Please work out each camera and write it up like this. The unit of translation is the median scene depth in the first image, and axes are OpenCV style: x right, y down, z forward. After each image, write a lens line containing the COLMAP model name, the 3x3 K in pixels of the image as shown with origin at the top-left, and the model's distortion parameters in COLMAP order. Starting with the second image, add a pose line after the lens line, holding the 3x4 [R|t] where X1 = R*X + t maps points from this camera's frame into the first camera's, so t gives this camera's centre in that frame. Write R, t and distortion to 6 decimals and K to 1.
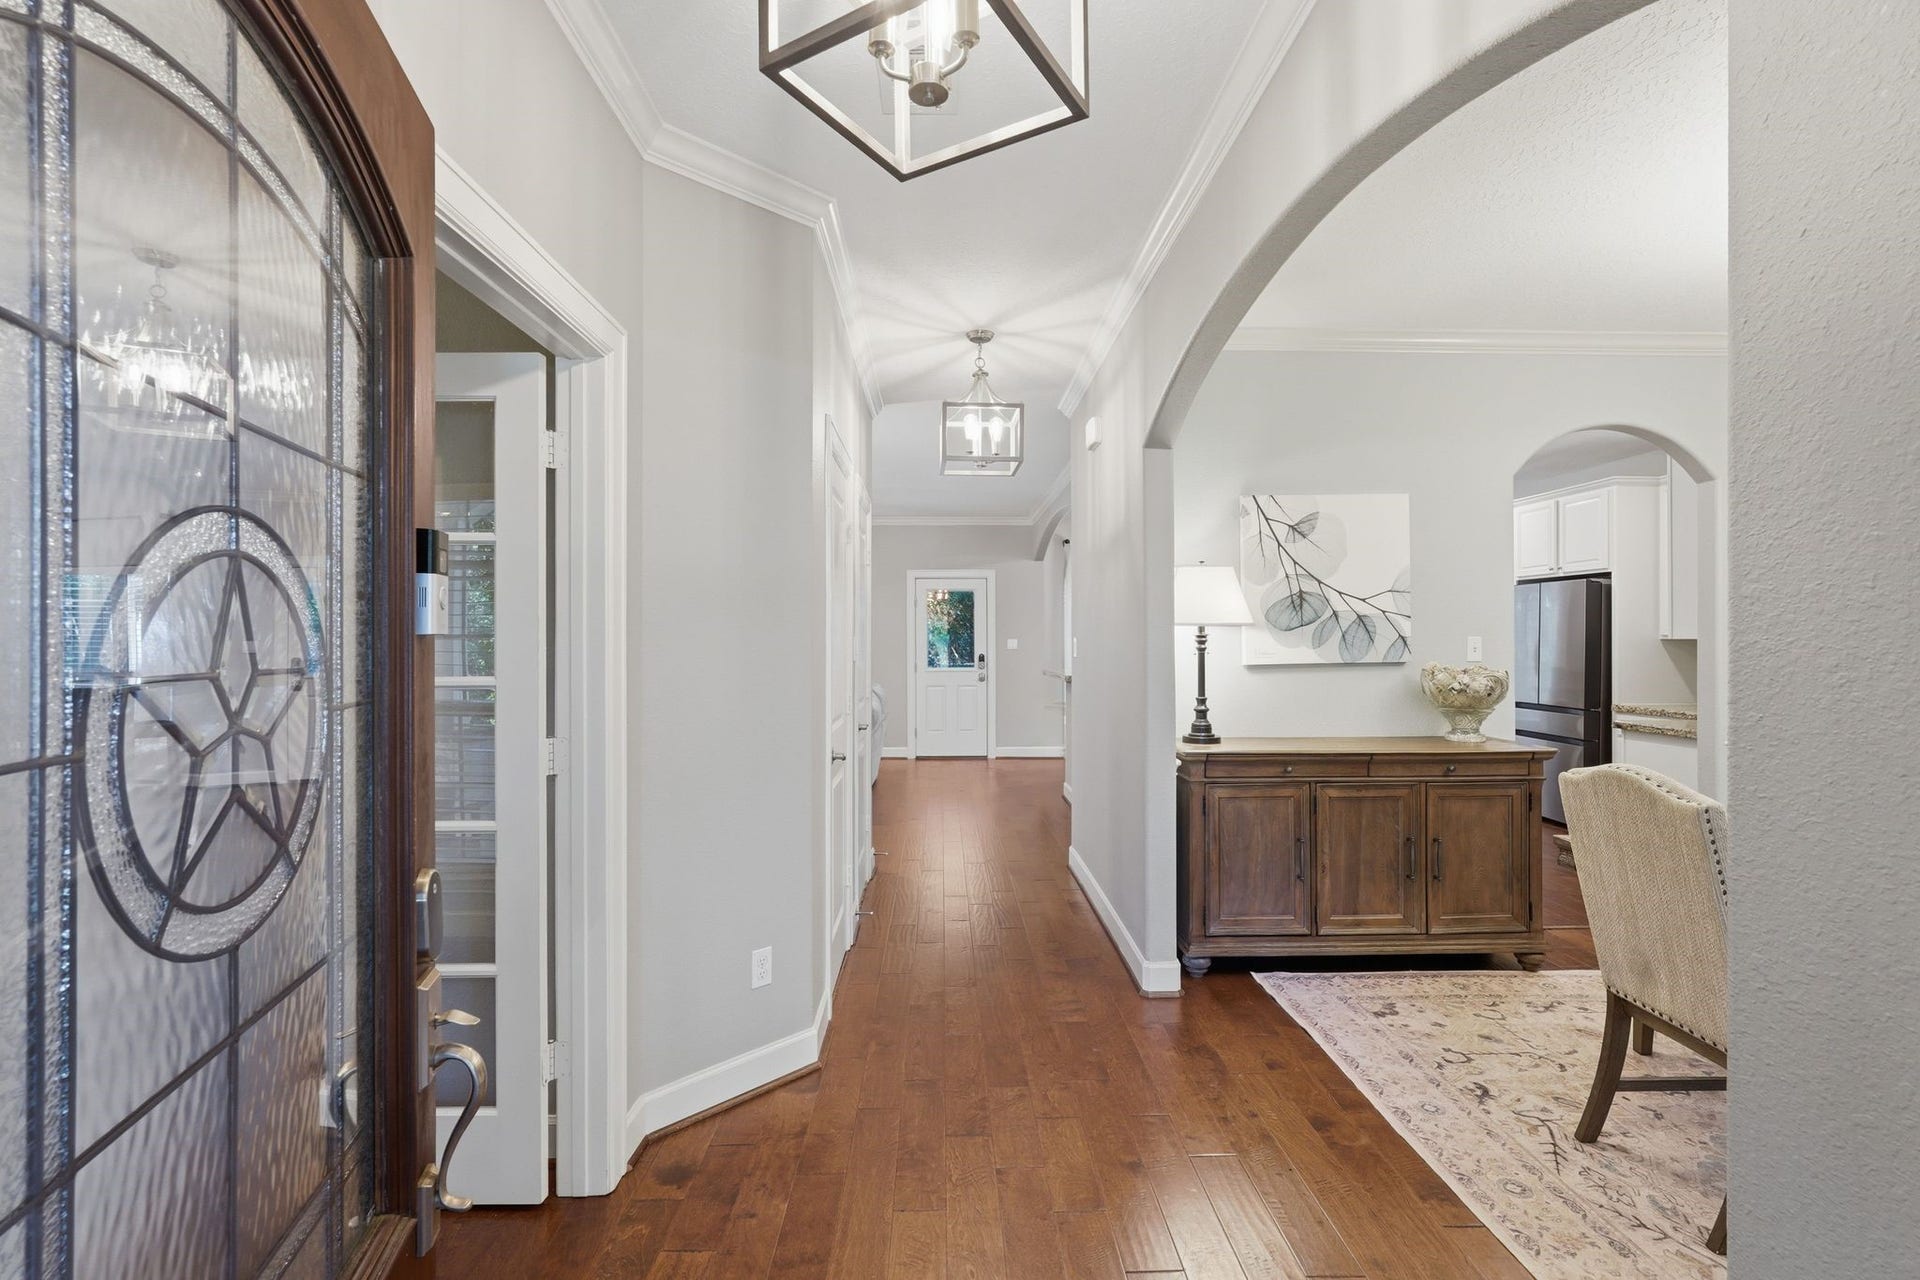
lens RADIAL K [[863.7, 0, 960.0], [0, 863.7, 640.0], [0, 0, 1]] dist [0.000162, 0.000043]
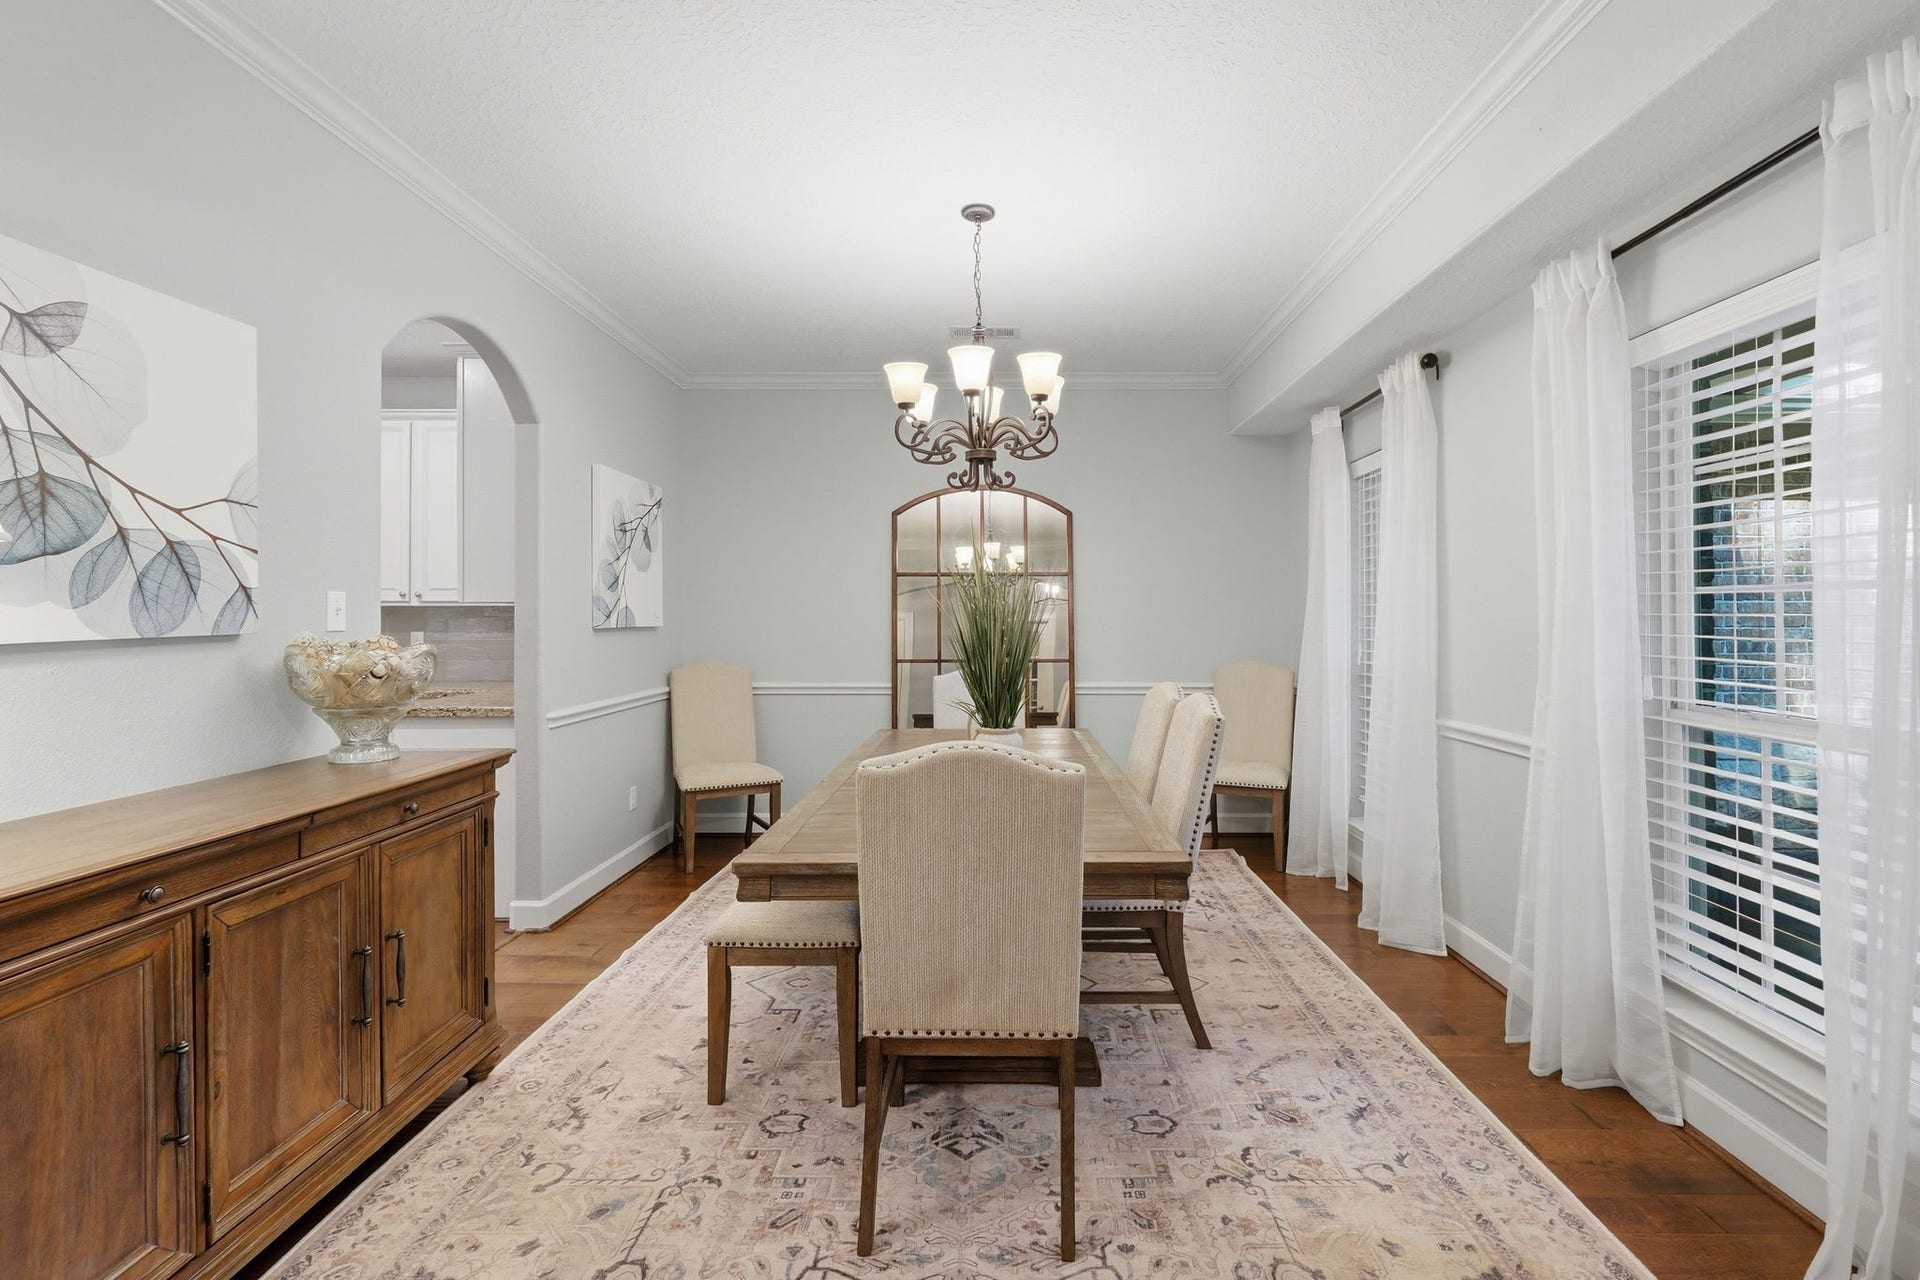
lens RADIAL K [[894.2, 0, 965.9], [0, 894.2, 608.0], [0, 0, 1]] dist [0.000898, 0.000155]
pose [[0.022230, 0.008986, 0.999712, -0.043034], [-0.002015, 0.999958, -0.008943, 0.014710], [-0.999751, -0.001816, 0.022248, 0.595450]]
